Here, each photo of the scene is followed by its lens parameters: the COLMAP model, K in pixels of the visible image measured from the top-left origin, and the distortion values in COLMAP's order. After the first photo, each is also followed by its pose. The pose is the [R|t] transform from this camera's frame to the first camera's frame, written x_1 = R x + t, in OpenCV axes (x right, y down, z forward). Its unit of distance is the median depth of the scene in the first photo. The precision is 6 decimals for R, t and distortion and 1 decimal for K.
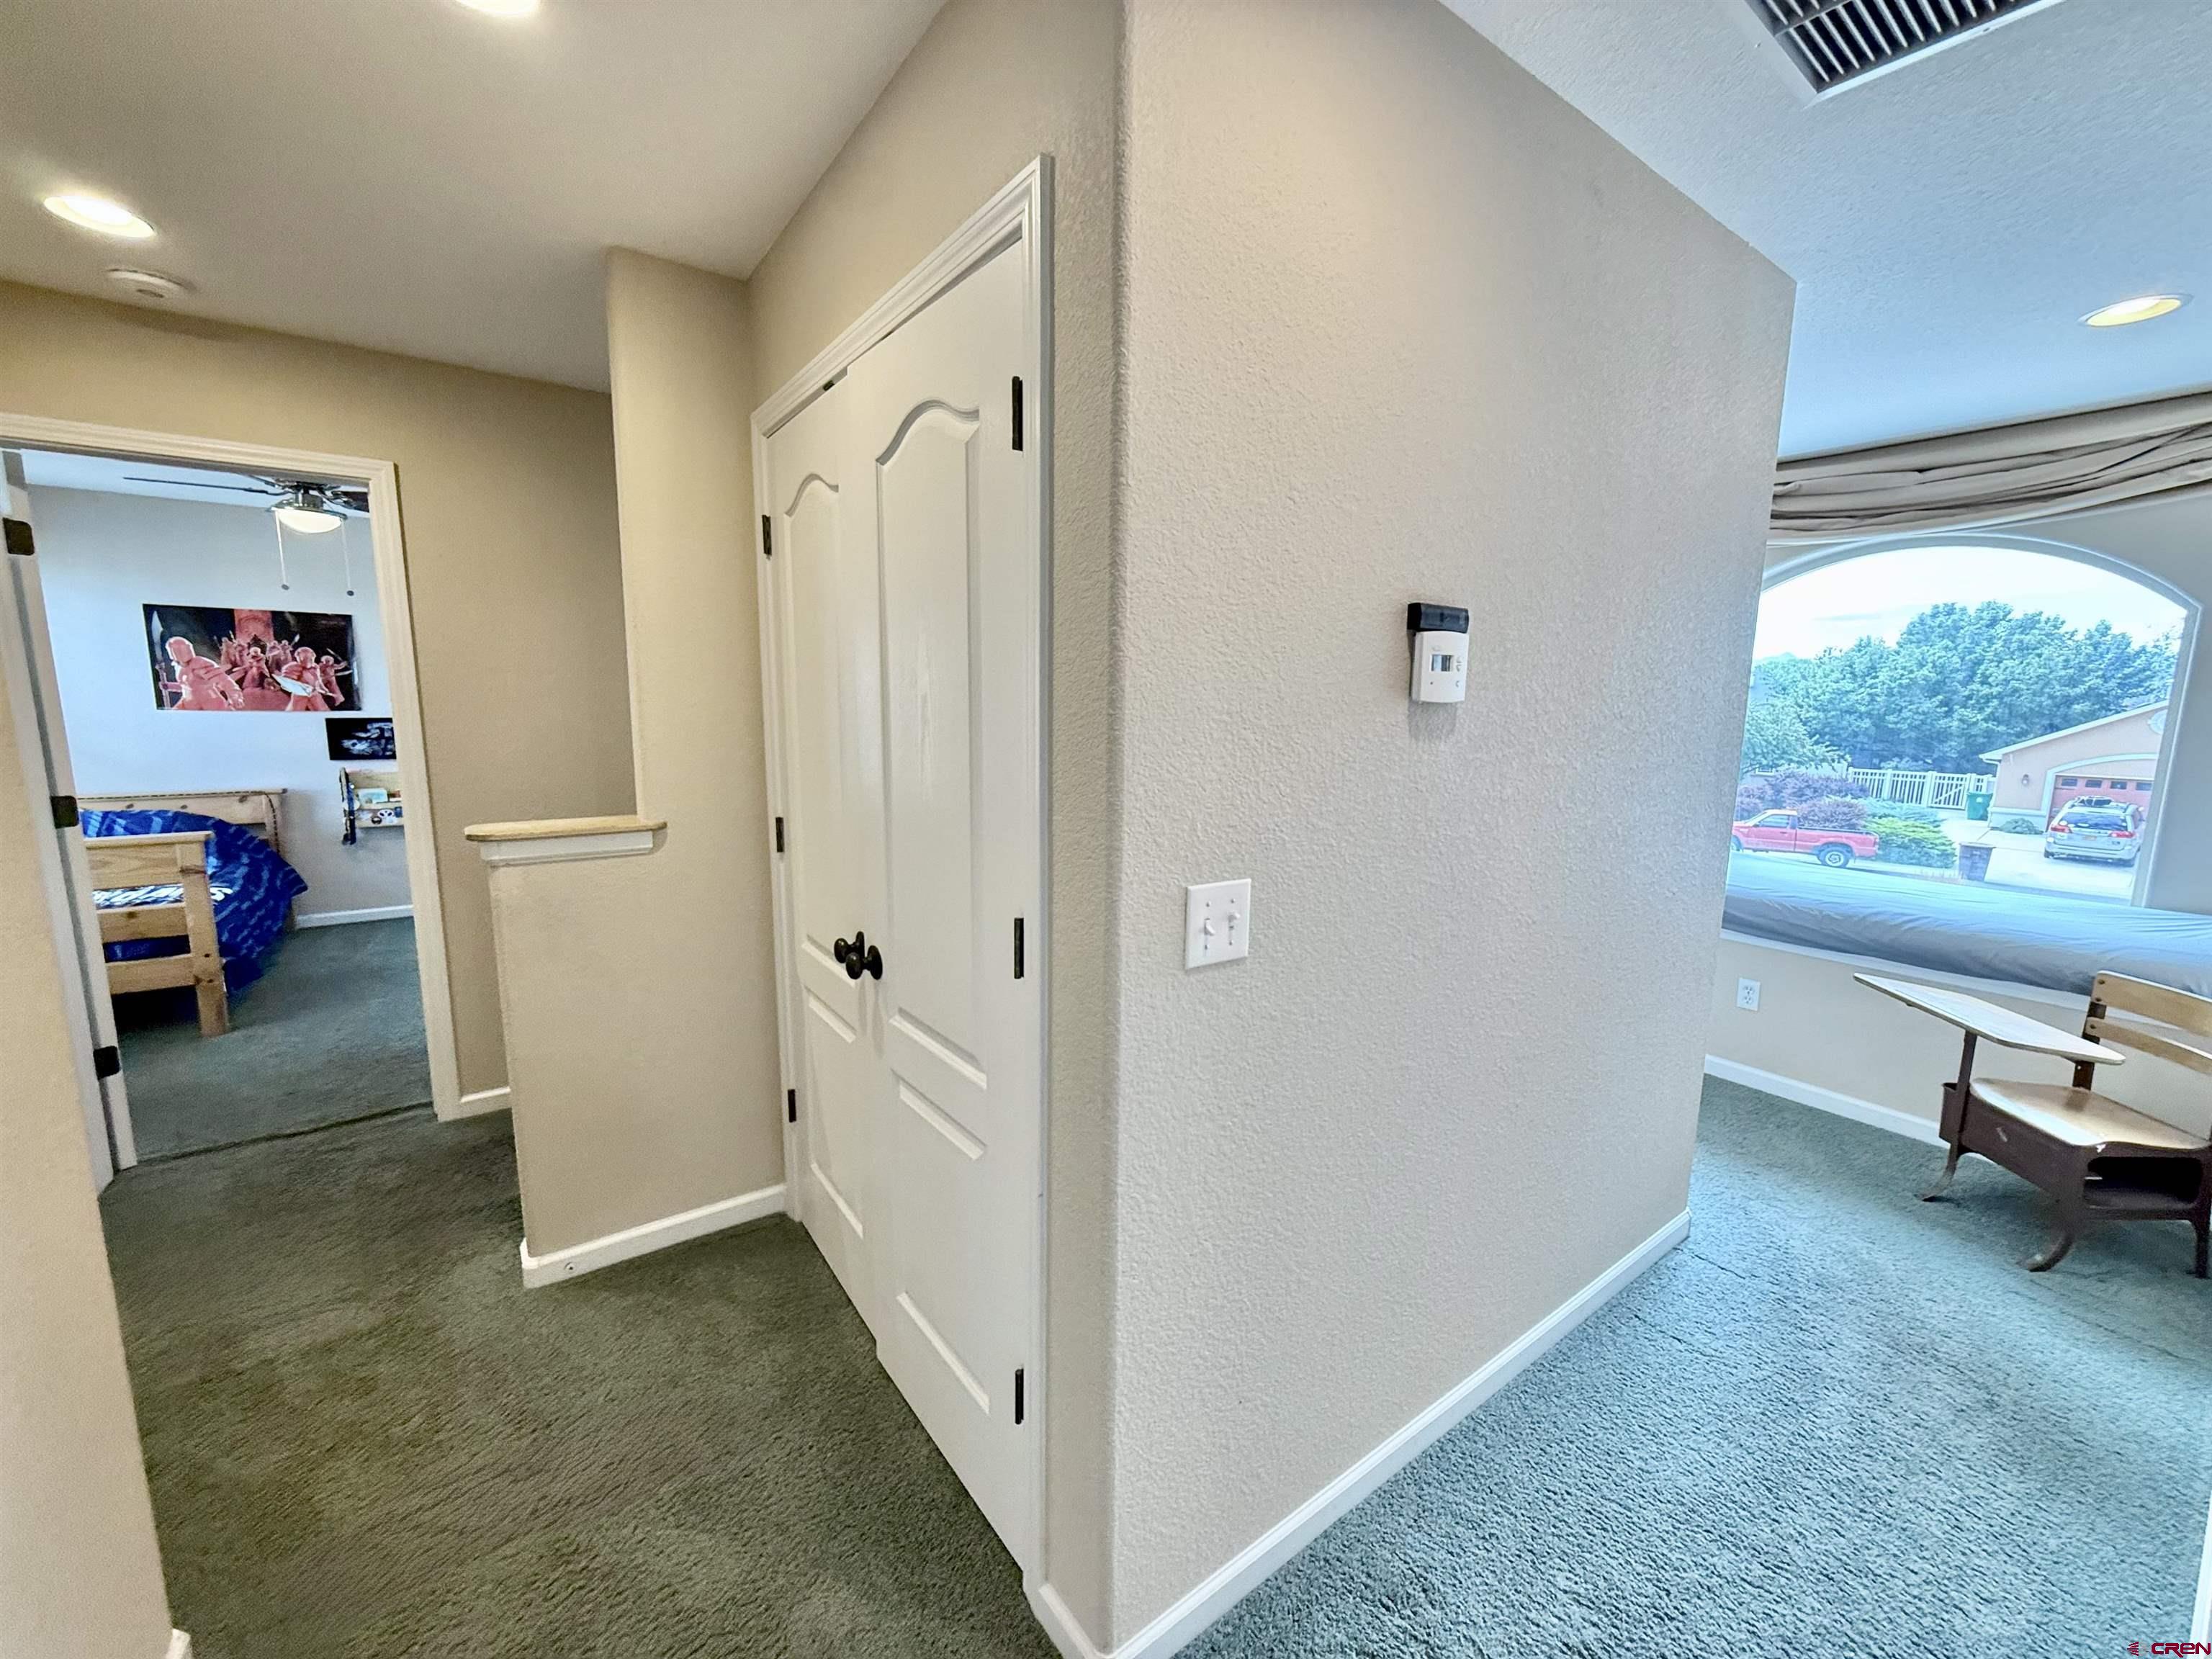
lens RADIAL K [[881.0, 0, 1114.2], [0, 881.0, 830.1], [0, 0, 1]] dist [-0.001807, -0.000038]
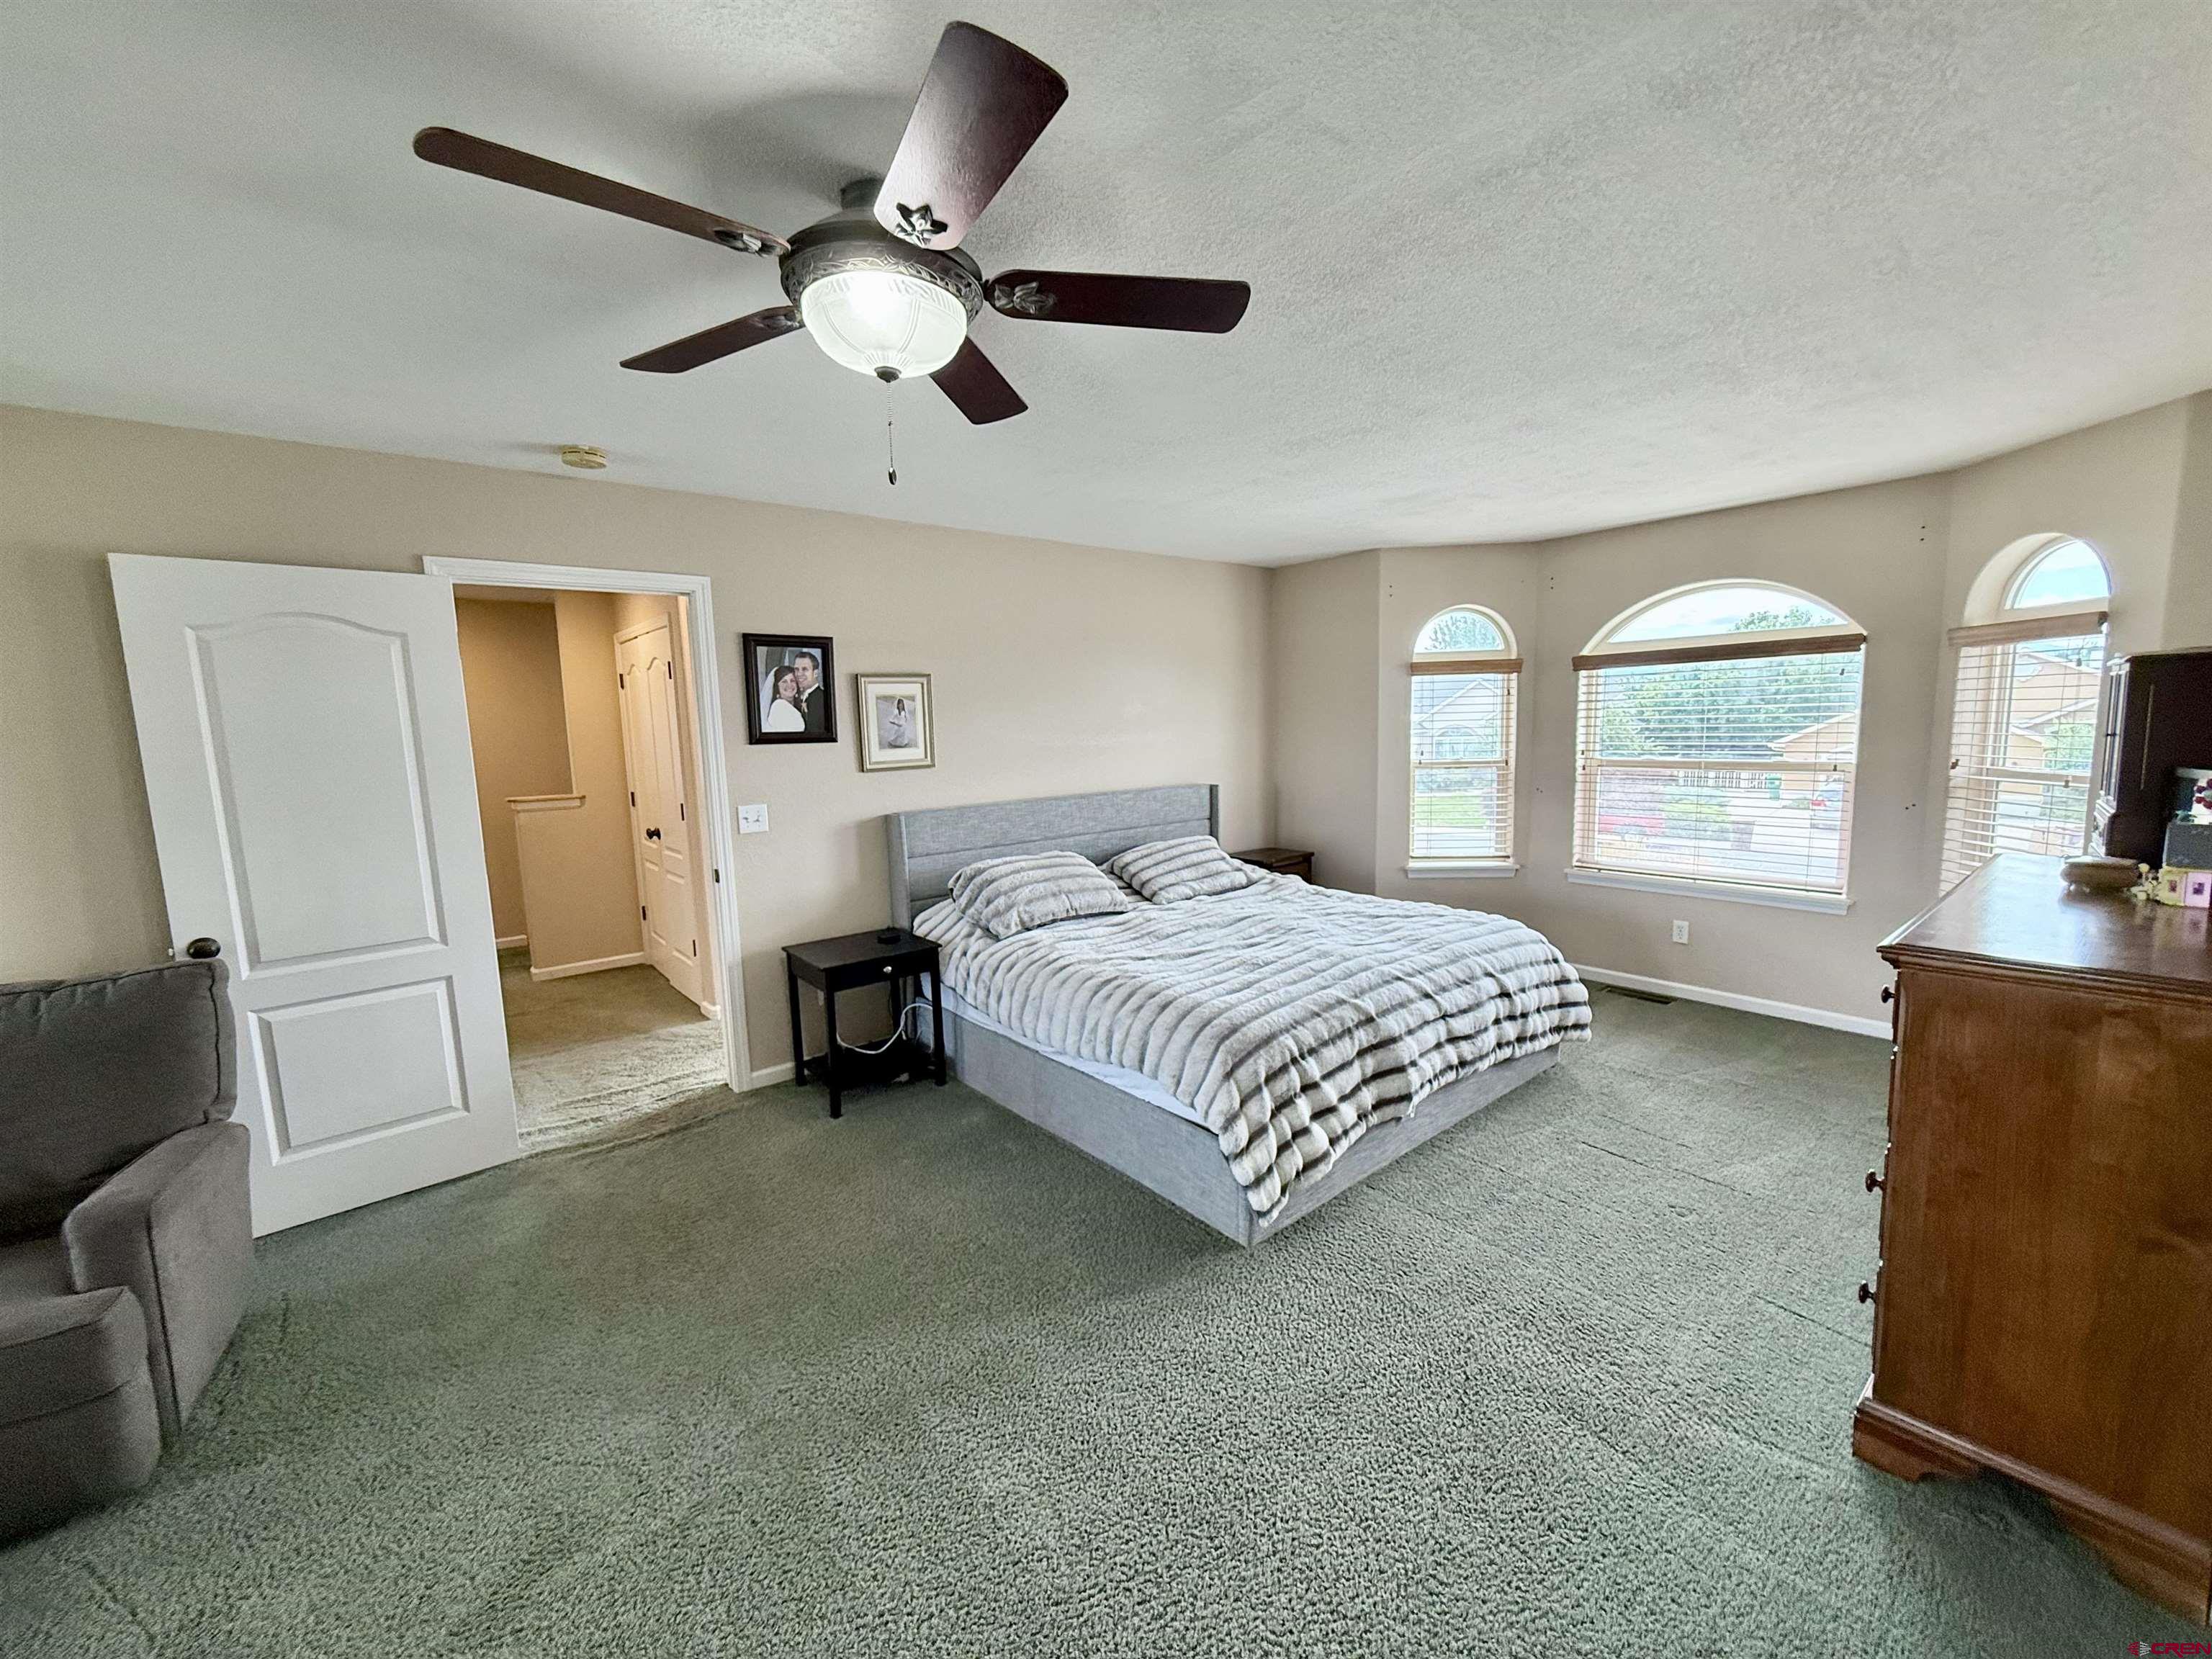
lens RADIAL K [[881.0, 0, 1114.2], [0, 881.0, 830.1], [0, 0, 1]] dist [-0.001807, -0.000038]
pose [[0.997774, -0.046168, 0.048116, 0.895816], [0.047440, 0.998545, -0.025647, 0.233931], [-0.046862, 0.027873, 0.998512, -1.621941]]
